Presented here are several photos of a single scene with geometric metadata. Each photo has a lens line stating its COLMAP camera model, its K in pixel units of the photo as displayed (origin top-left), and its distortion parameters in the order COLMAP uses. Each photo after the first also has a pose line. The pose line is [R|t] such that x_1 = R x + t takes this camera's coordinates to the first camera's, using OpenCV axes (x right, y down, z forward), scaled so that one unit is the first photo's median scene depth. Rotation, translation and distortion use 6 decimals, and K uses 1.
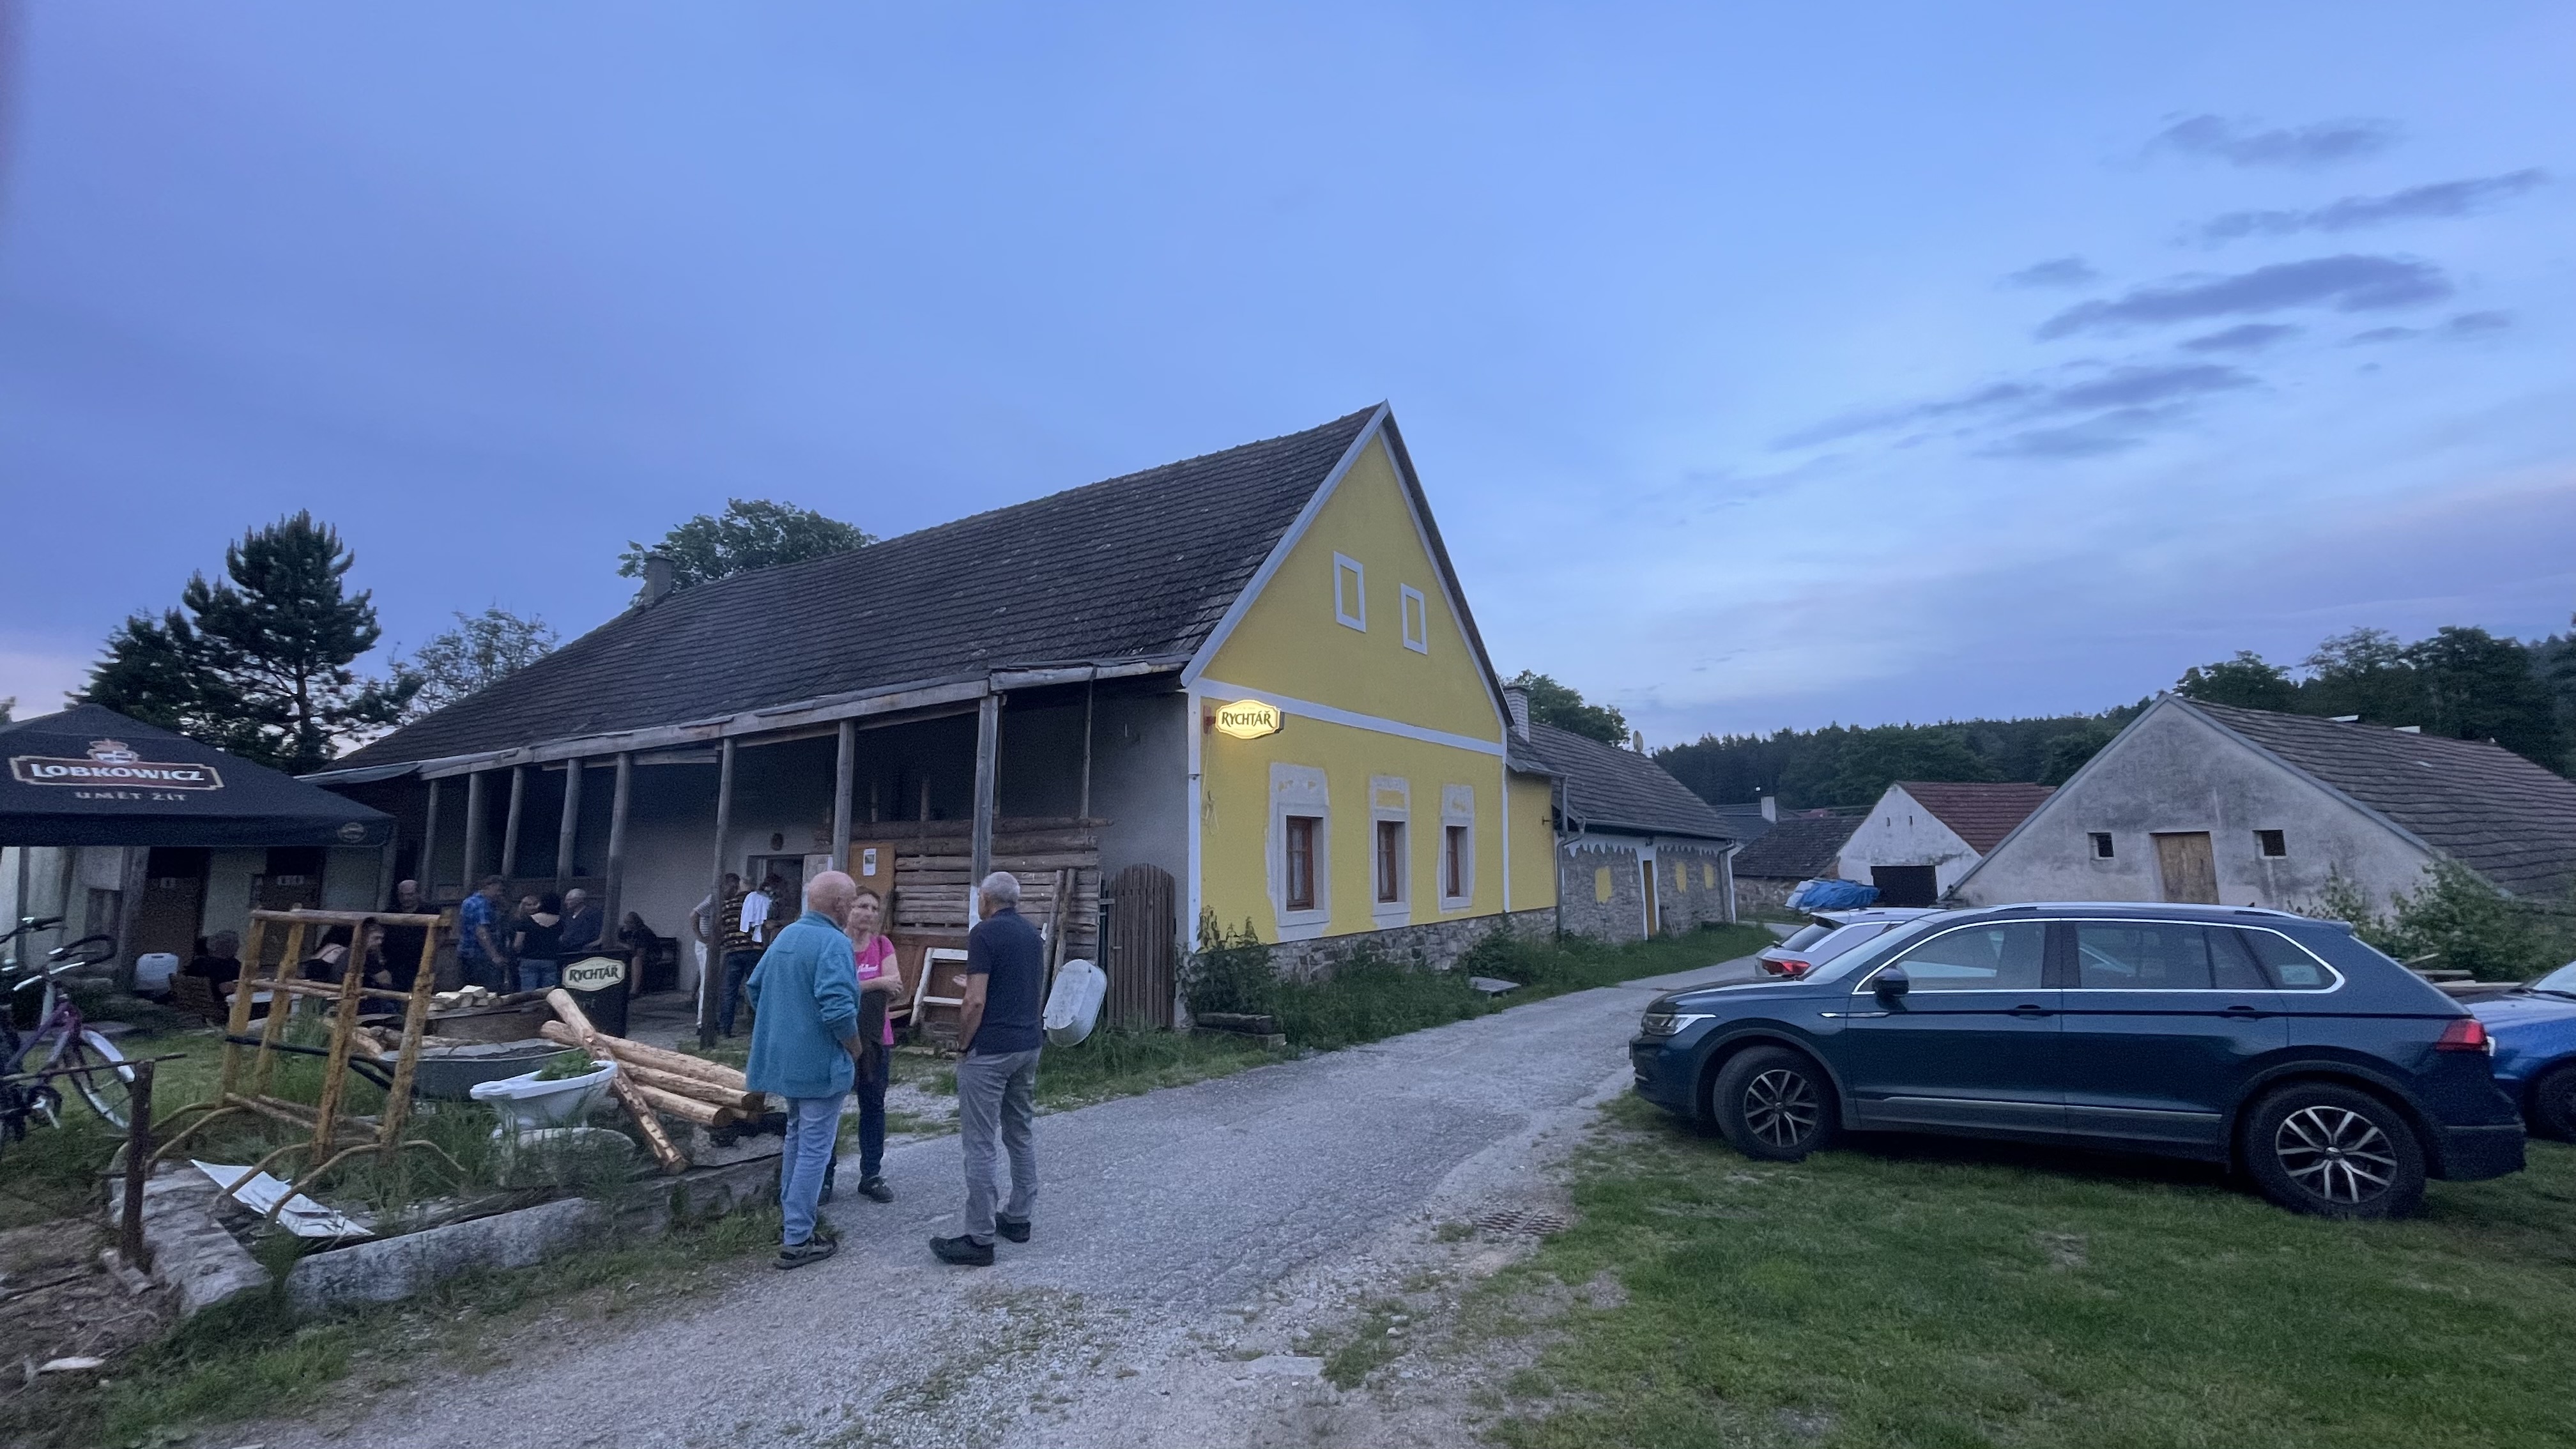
lens RADIAL K [[1026.2, 0, 1291.9], [0, 1026.2, 727.2], [0, 0, 1]] dist [-0.005766, -0.000052]
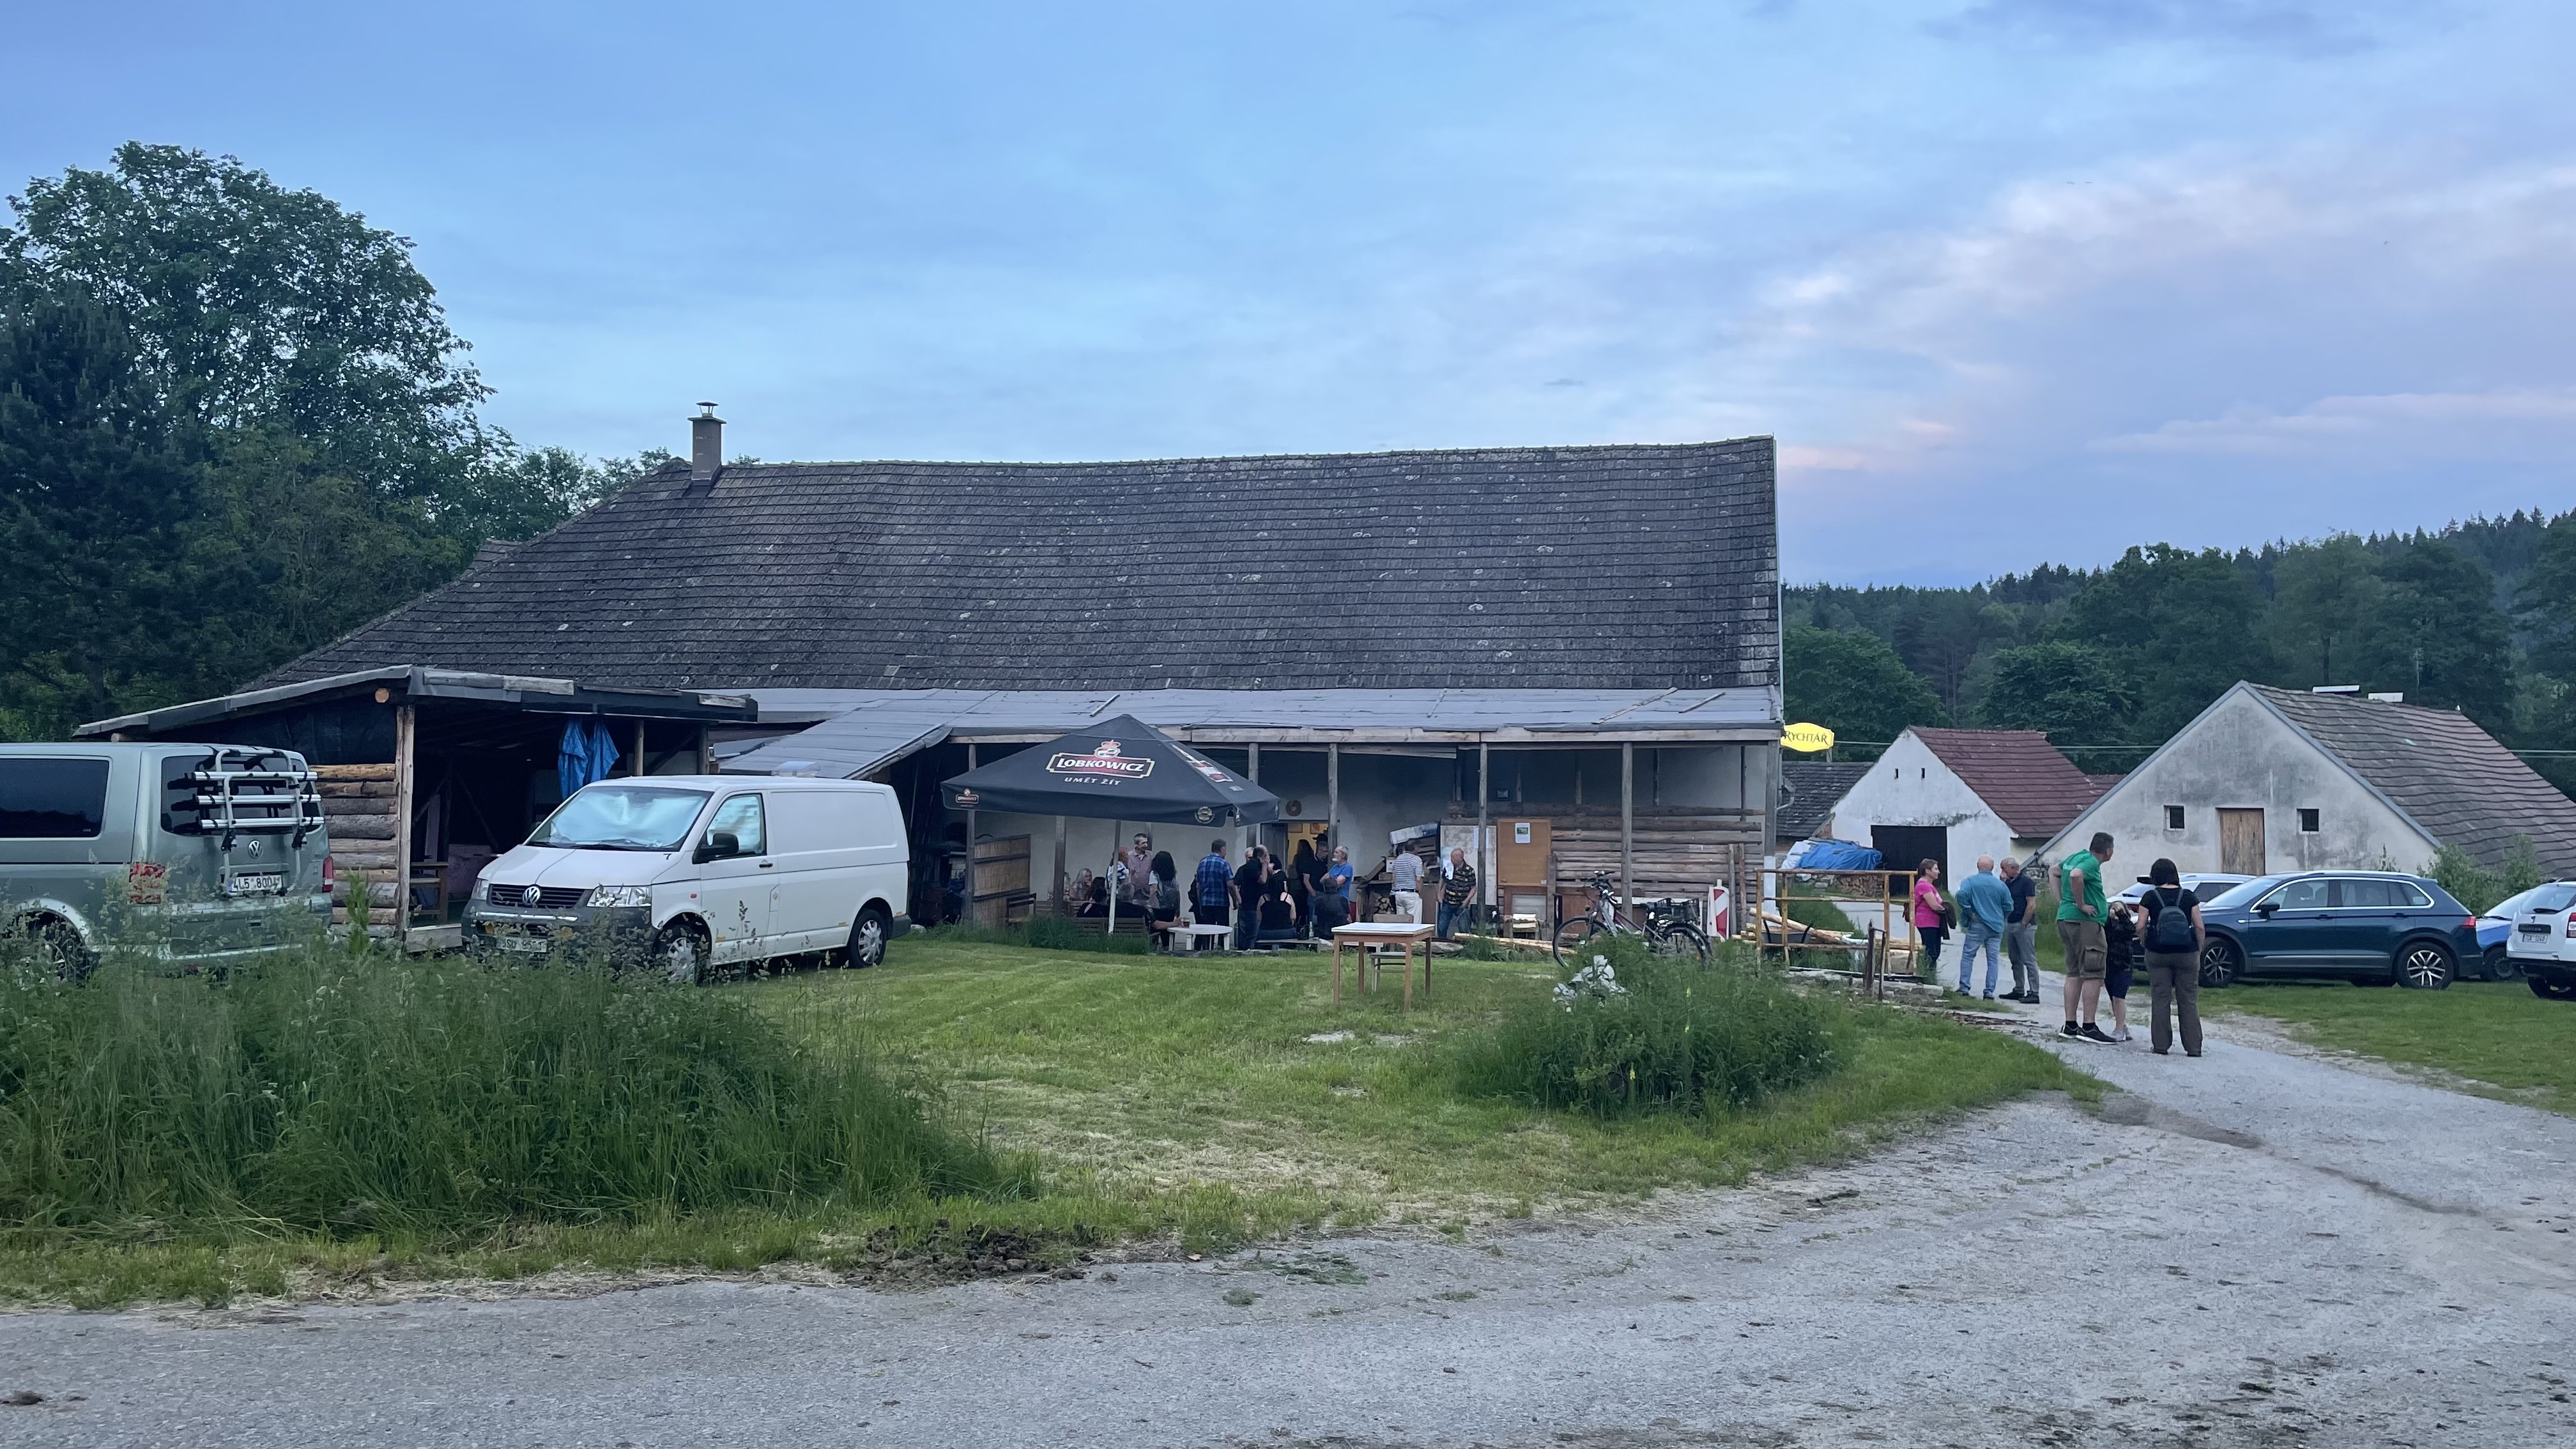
lens RADIAL K [[1944.4, 0, 1282.0], [0, 1944.4, 719.7], [0, 0, 1]] dist [0.026163, -0.010169]
pose [[0.943093, 0.030392, 0.331138, -0.796889], [-0.061904, 0.994453, 0.085033, -0.105974], [-0.326716, -0.100693, 0.939743, -0.627230]]
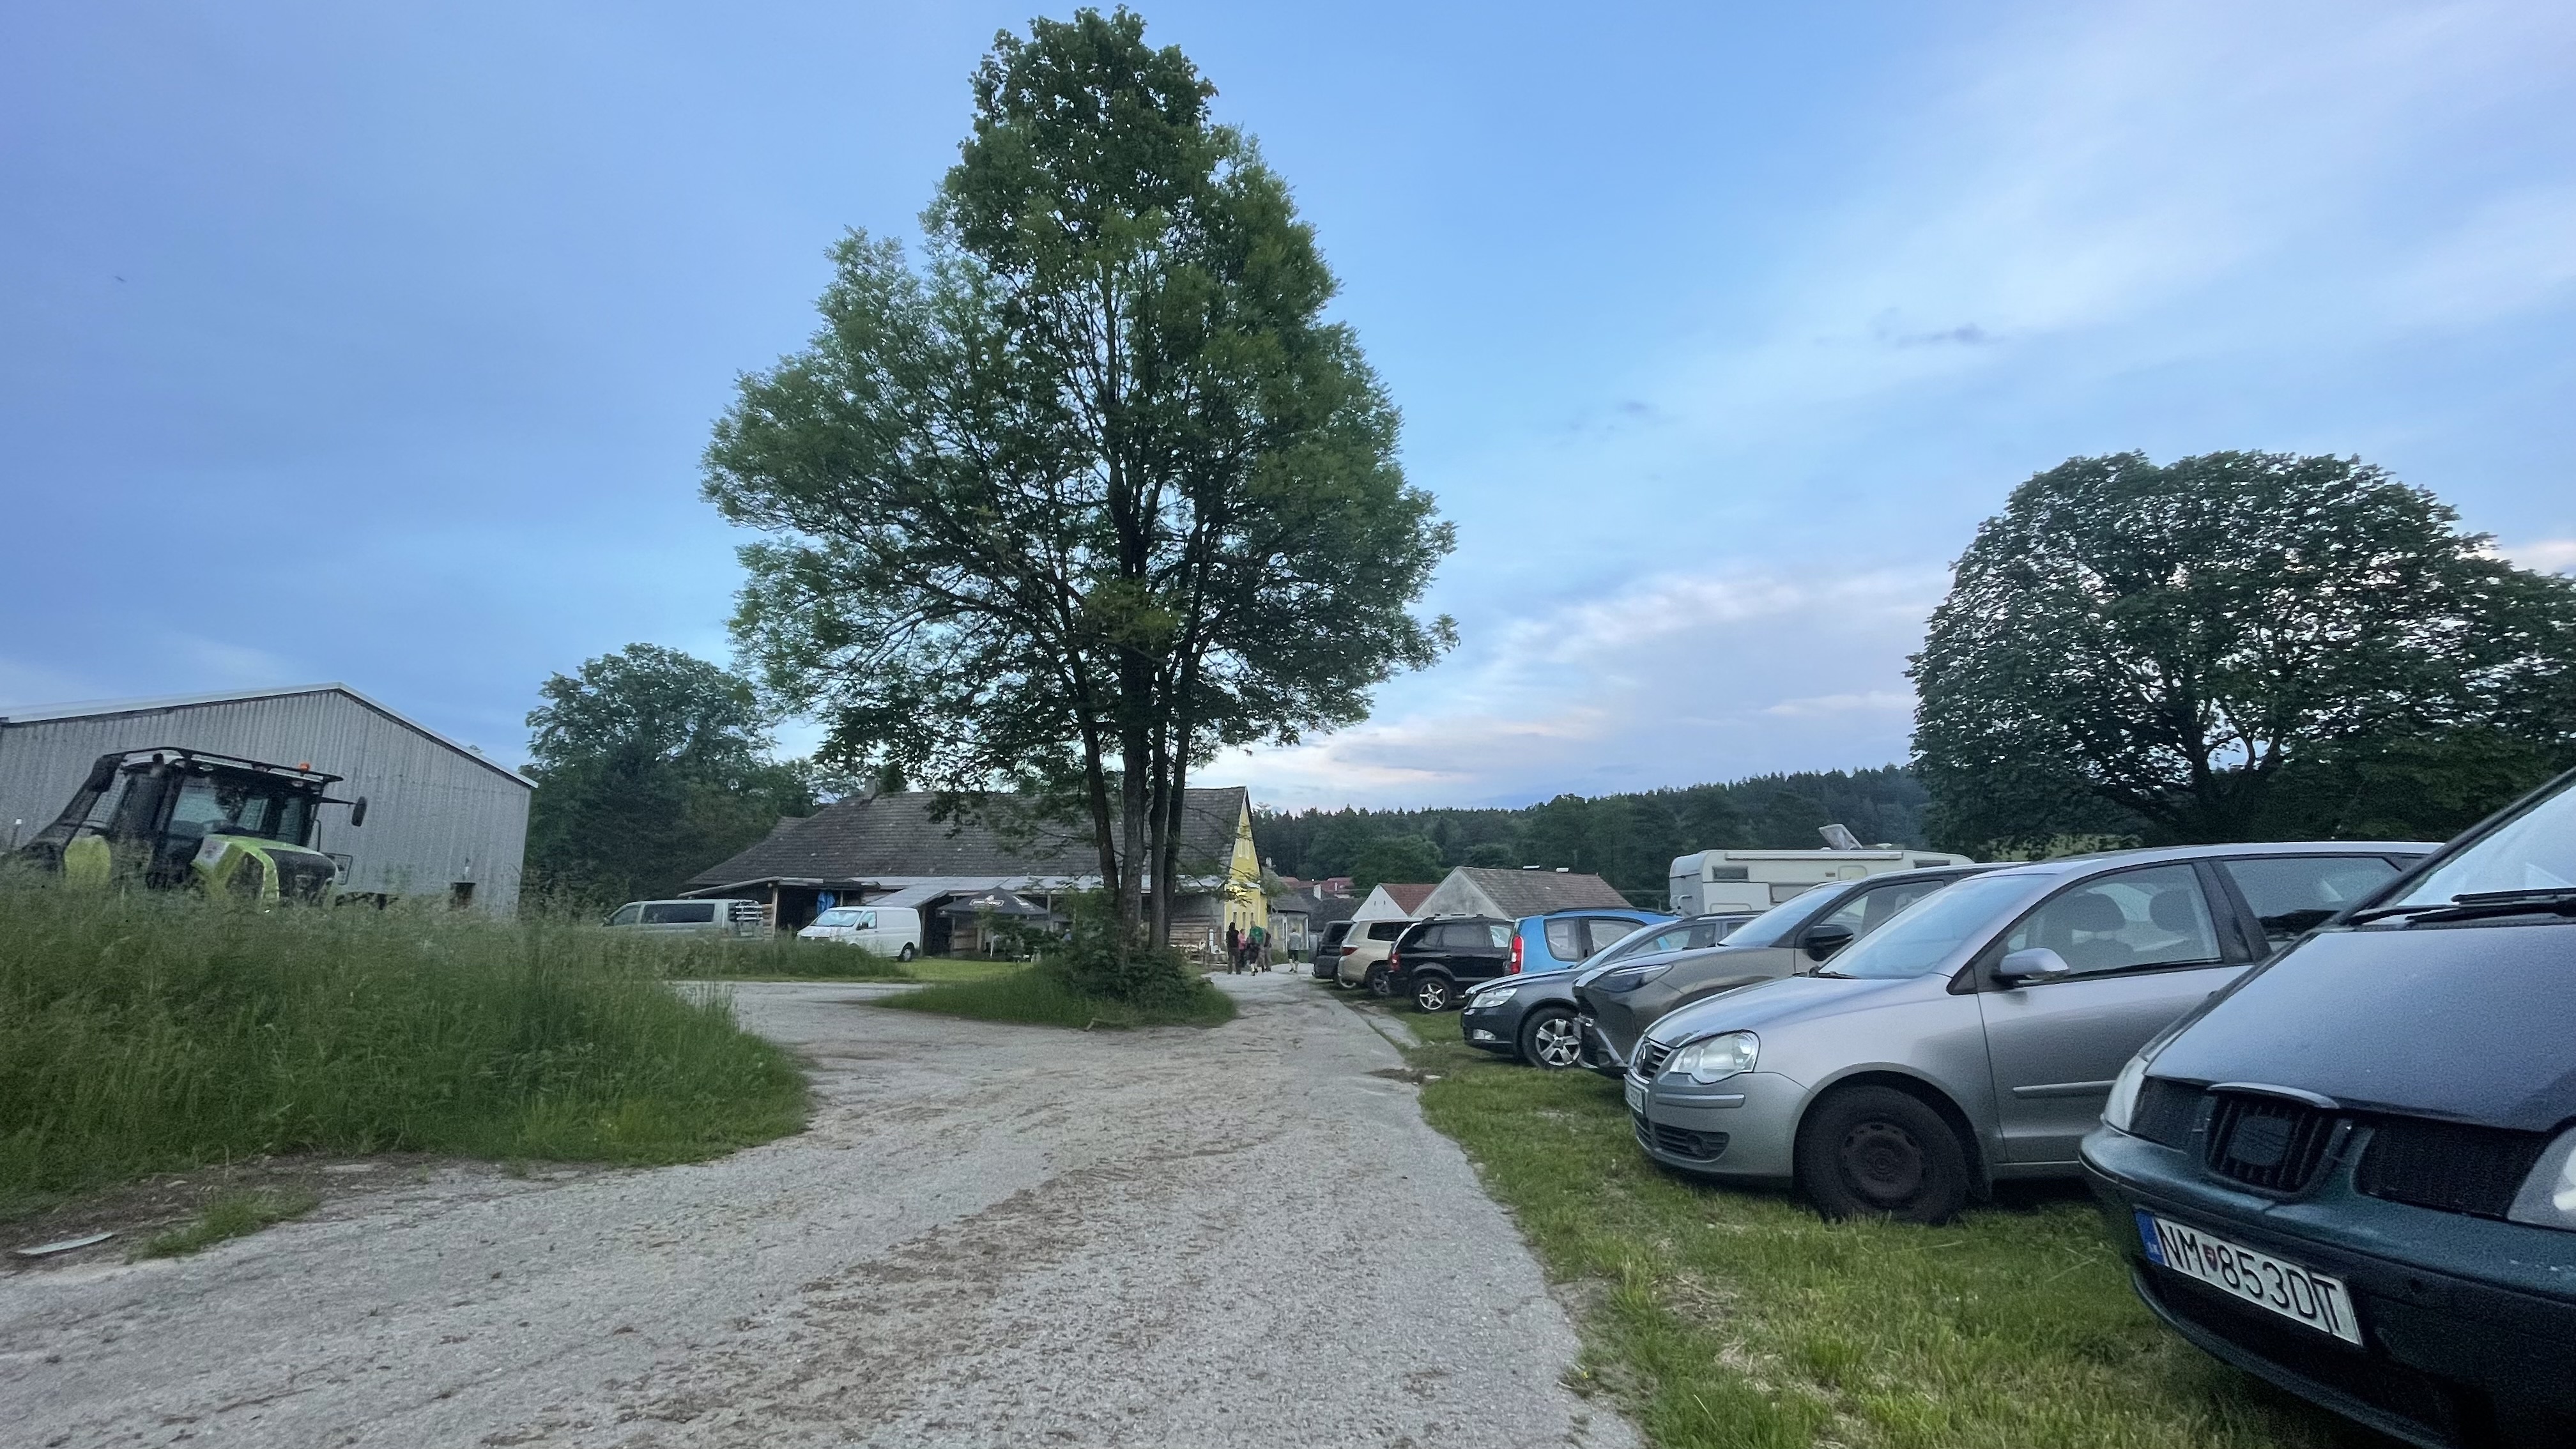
lens RADIAL K [[1026.2, 0, 1293.4], [0, 1026.2, 730.1], [0, 0, 1]] dist [-0.005766, -0.000052]
pose [[0.905142, 0.083055, 0.416917, -0.830323], [-0.062764, 0.996090, -0.062171, -0.210430], [-0.420450, 0.030107, 0.906816, -1.485965]]
